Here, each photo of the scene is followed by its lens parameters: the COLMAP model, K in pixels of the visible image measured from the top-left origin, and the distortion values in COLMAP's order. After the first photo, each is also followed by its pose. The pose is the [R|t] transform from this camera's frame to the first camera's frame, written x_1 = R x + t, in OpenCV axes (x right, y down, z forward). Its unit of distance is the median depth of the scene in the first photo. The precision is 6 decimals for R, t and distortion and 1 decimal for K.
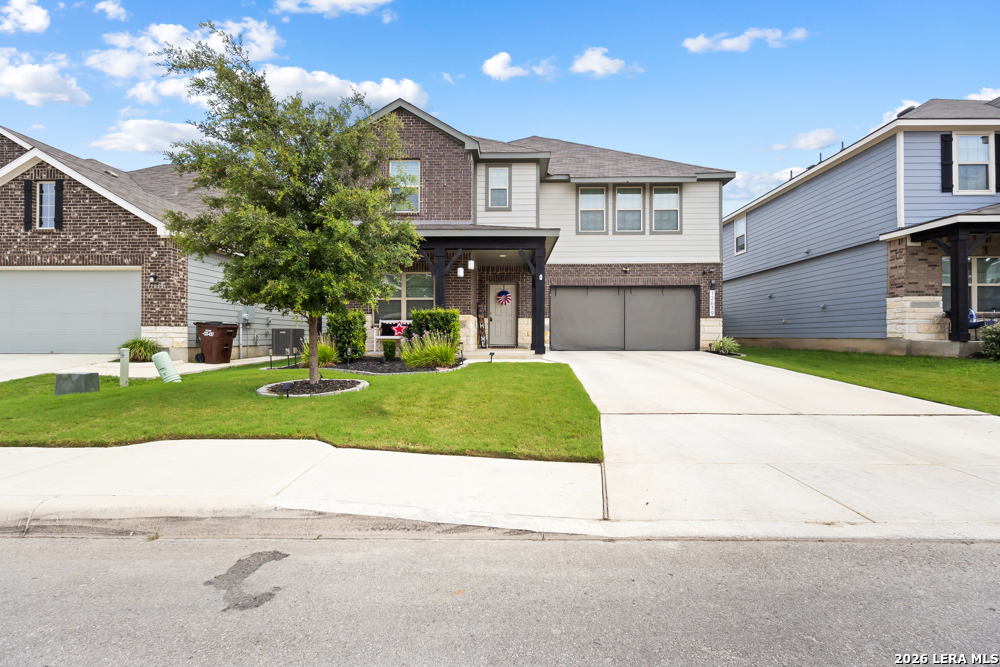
lens RADIAL K [[470.6, 0, 498.8], [0, 470.6, 334.7], [0, 0, 1]] dist [0.001558, -0.000293]
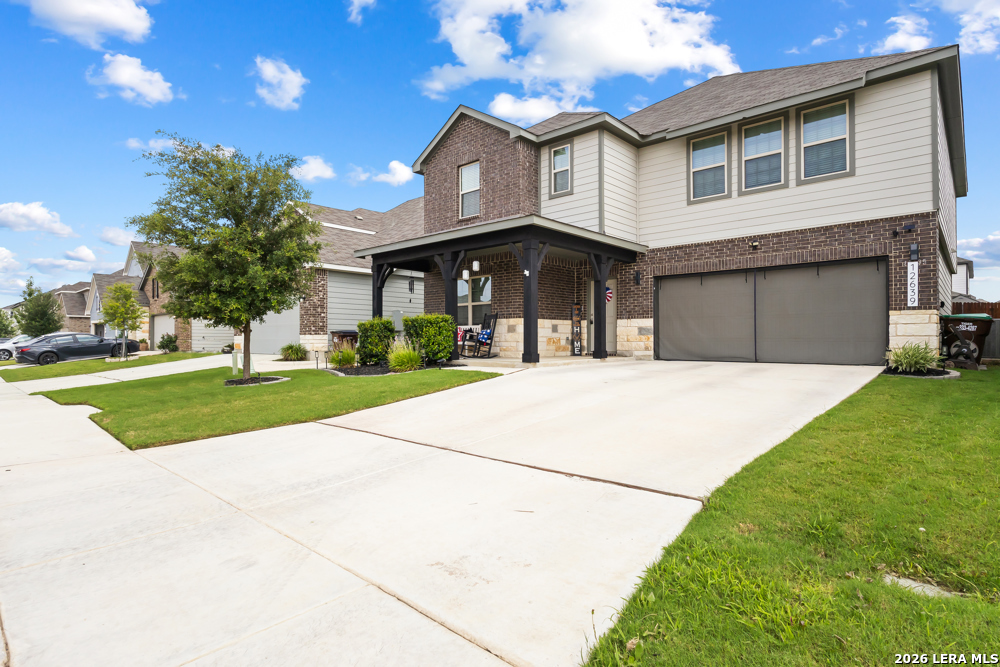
lens RADIAL K [[521.7, 0, 502.6], [0, 521.7, 334.9], [0, 0, 1]] dist [0.000608, 0.000501]
pose [[0.757185, -0.009330, -0.653134, 0.486763], [0.004660, 0.999950, -0.008881, -0.001238], [0.653184, 0.003681, 0.757190, 0.184242]]
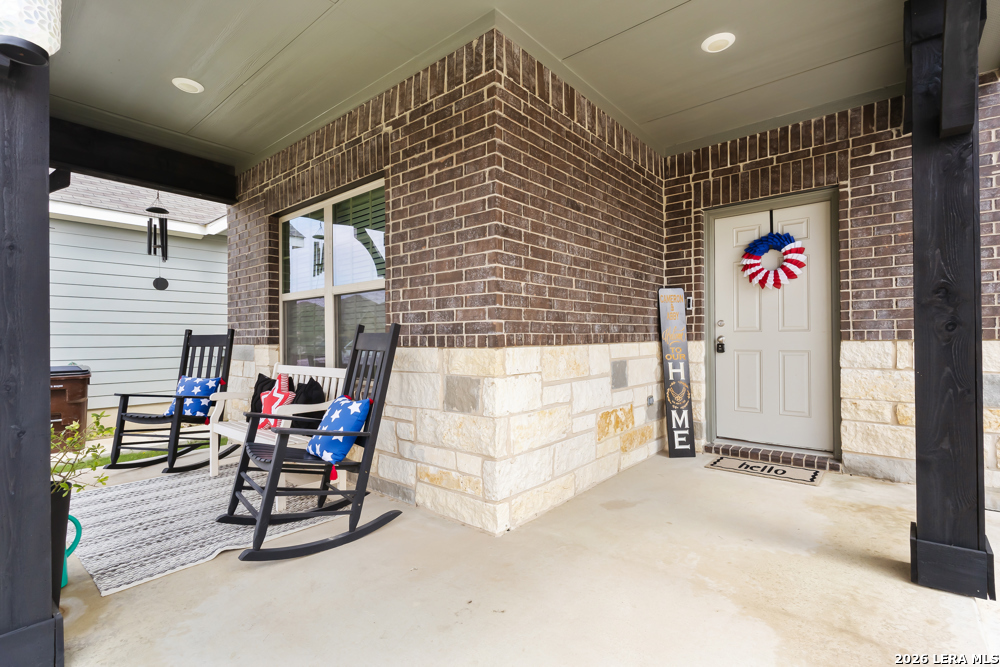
lens RADIAL K [[470.6, 0, 508.4], [0, 470.6, 338.1], [0, 0, 1]] dist [0.001558, -0.000293]
pose [[0.795830, -0.009371, -0.605447, 0.051919], [0.013962, 0.999898, 0.002875, -0.040103], [0.605359, -0.010741, 0.795880, 0.722295]]
